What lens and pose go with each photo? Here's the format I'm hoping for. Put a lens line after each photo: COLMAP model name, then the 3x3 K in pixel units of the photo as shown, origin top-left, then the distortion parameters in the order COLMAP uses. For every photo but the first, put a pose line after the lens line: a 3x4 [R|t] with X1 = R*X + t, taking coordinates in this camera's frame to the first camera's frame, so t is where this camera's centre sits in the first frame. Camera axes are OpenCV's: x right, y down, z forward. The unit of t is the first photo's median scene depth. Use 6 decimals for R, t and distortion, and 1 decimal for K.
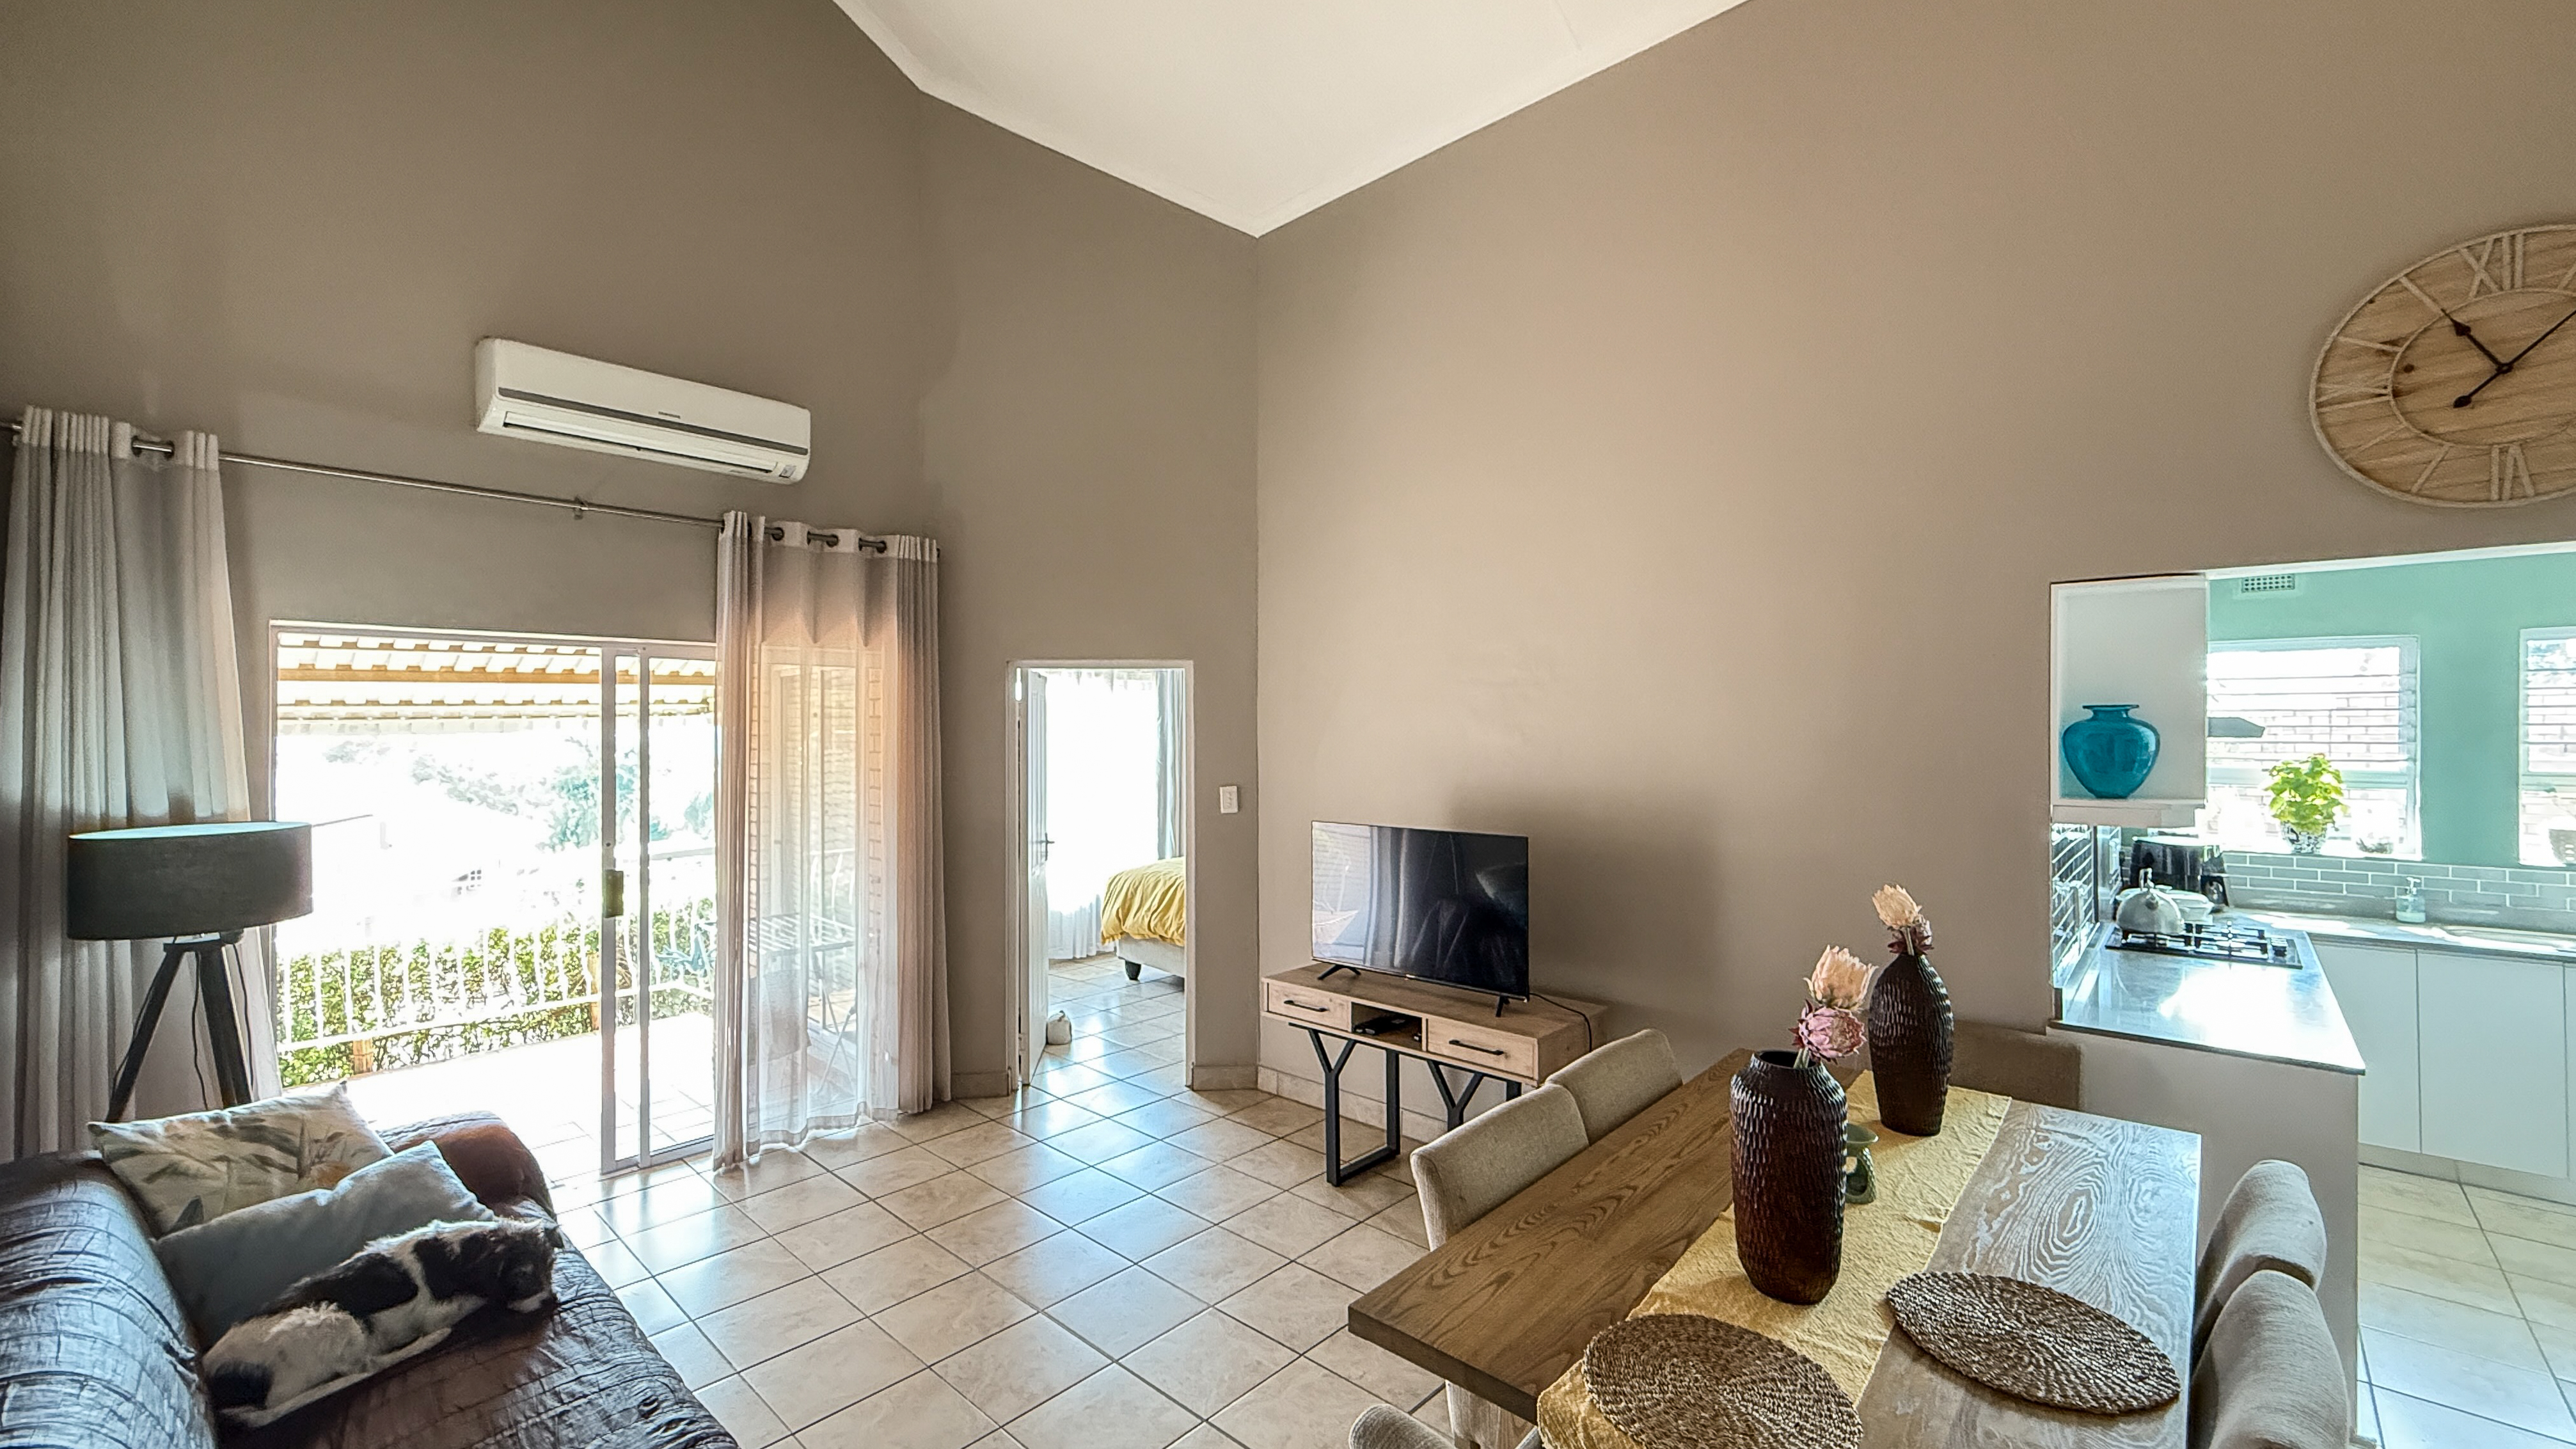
lens RADIAL K [[1027.0, 0, 1286.3], [0, 1027.0, 728.3], [0, 0, 1]] dist [0.000667, 0.000066]
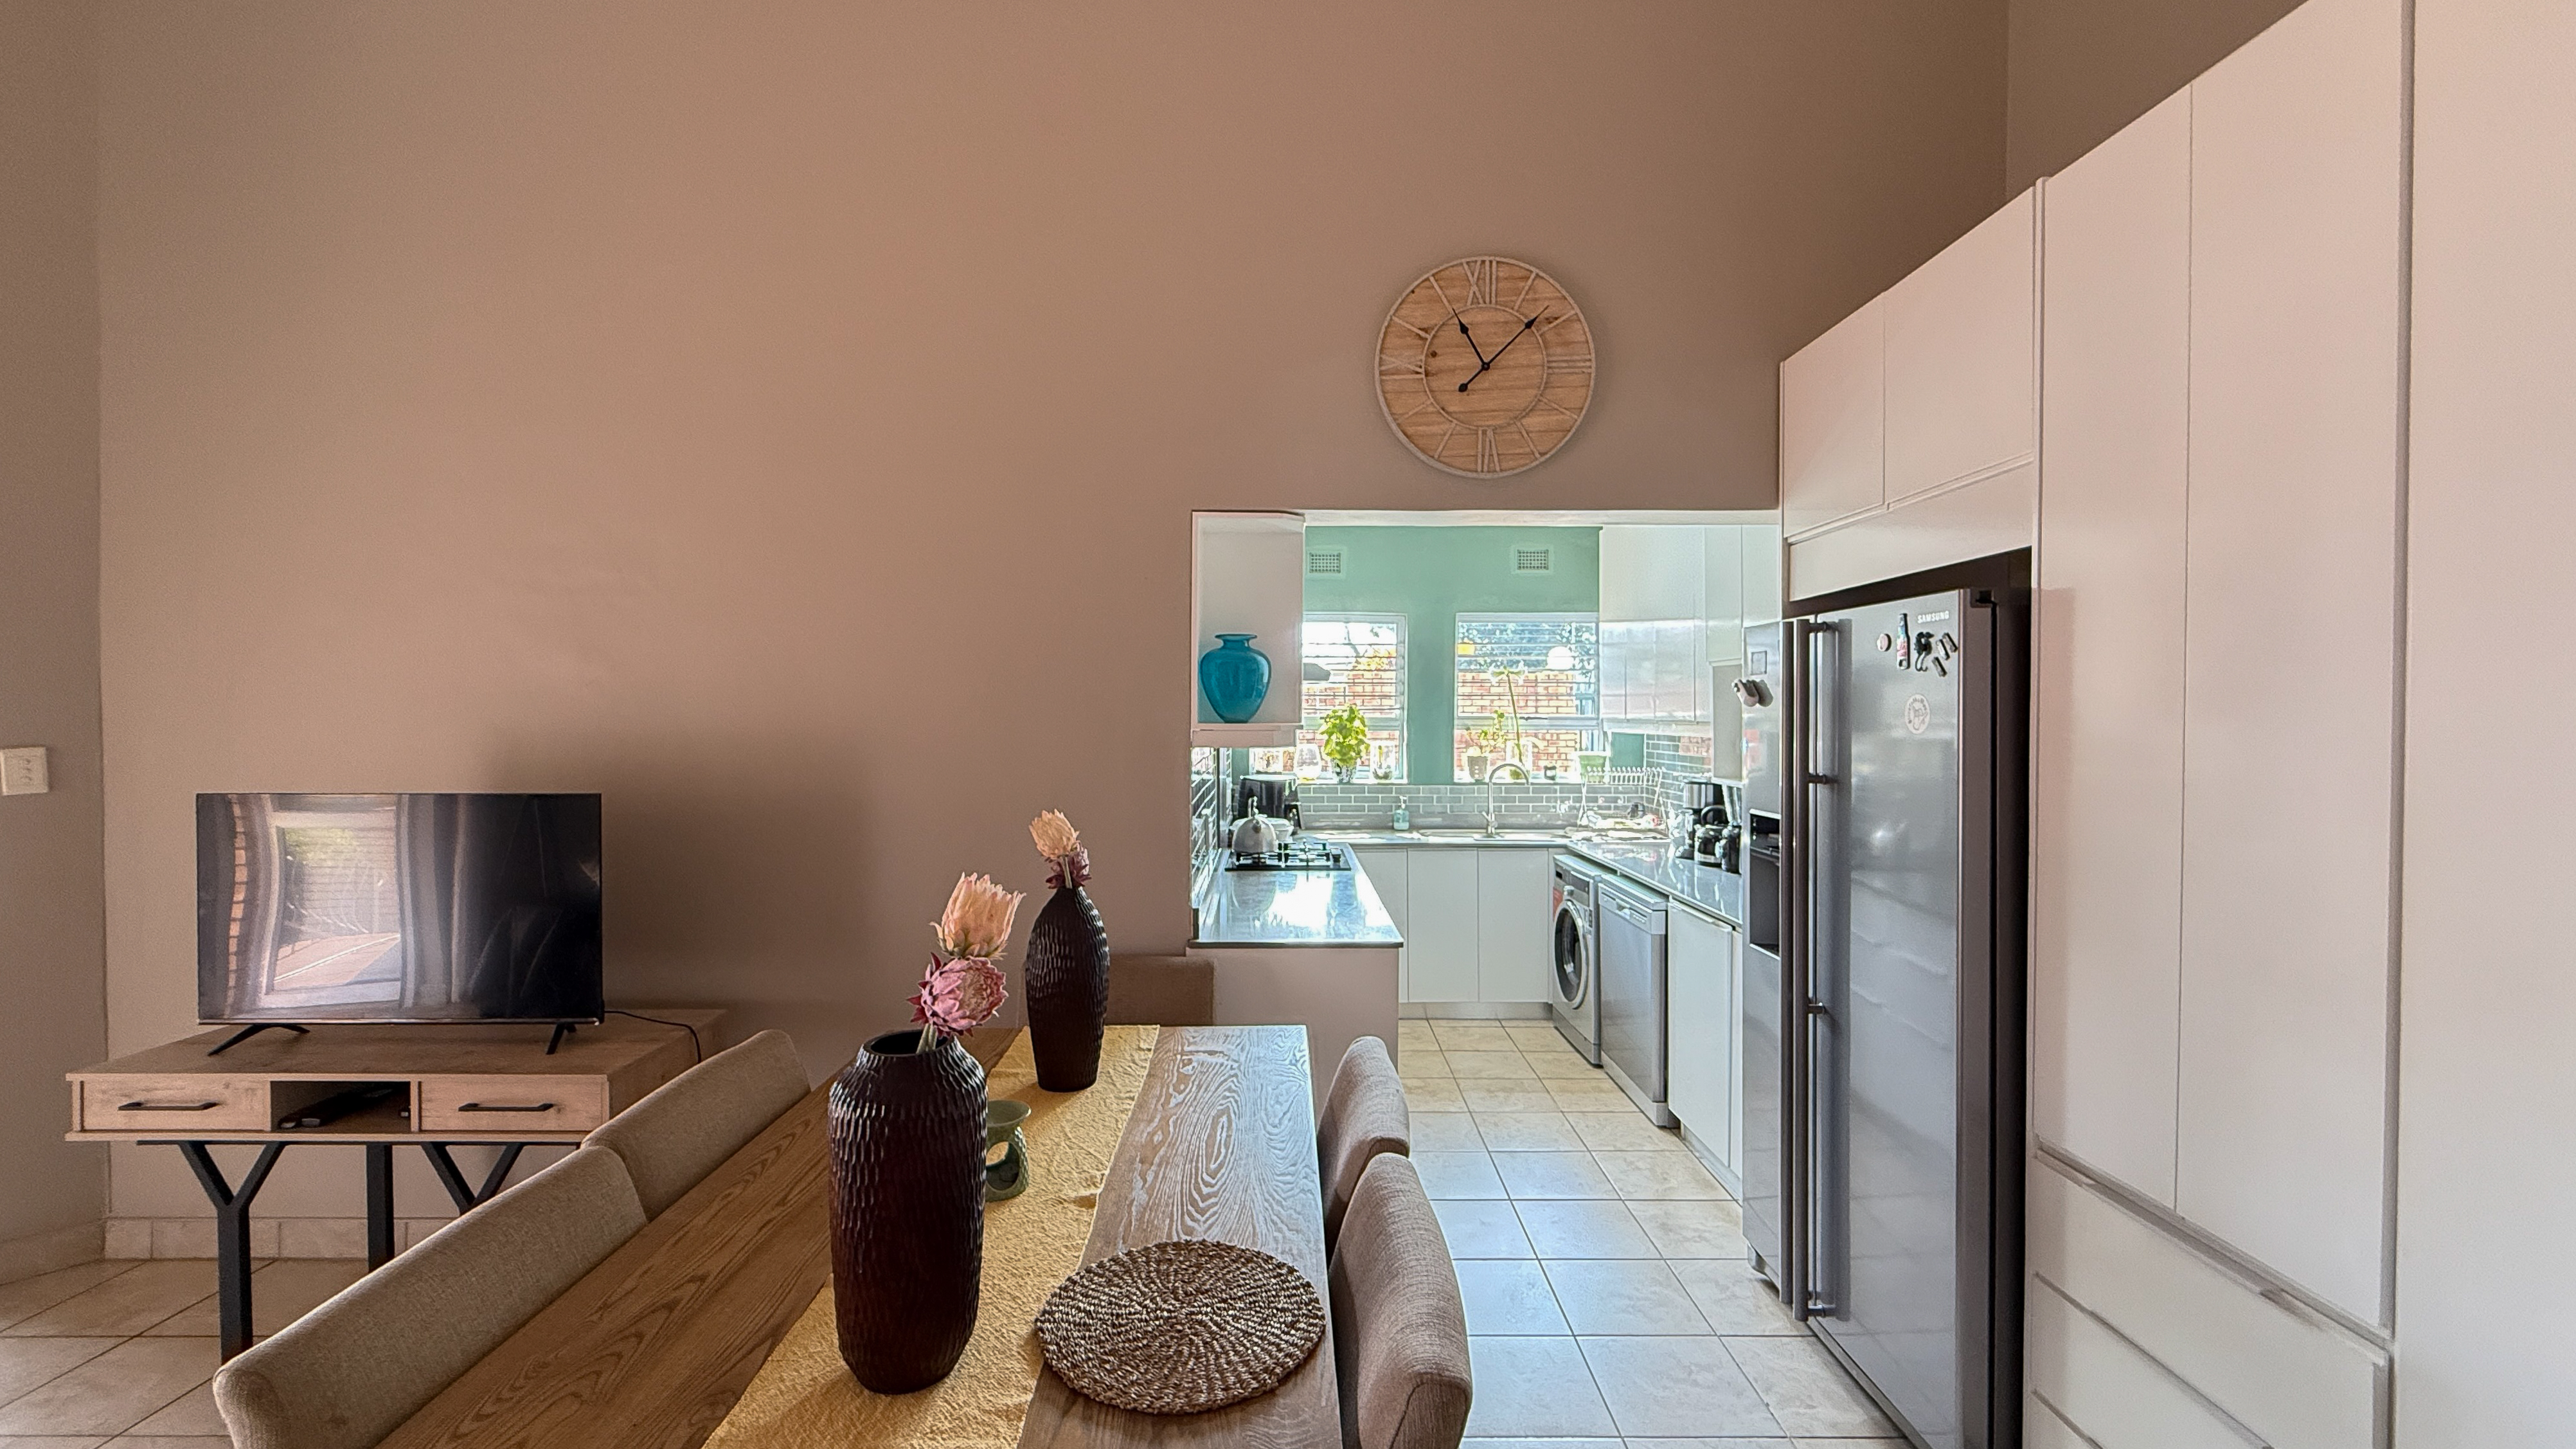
lens RADIAL K [[1027.0, 0, 1286.3], [0, 1027.0, 728.3], [0, 0, 1]] dist [0.000667, 0.000066]
pose [[0.732811, -0.004107, 0.680420, 0.098925], [-0.006679, 0.999890, 0.013229, 0.047921], [-0.680399, -0.014239, 0.732703, 0.155480]]
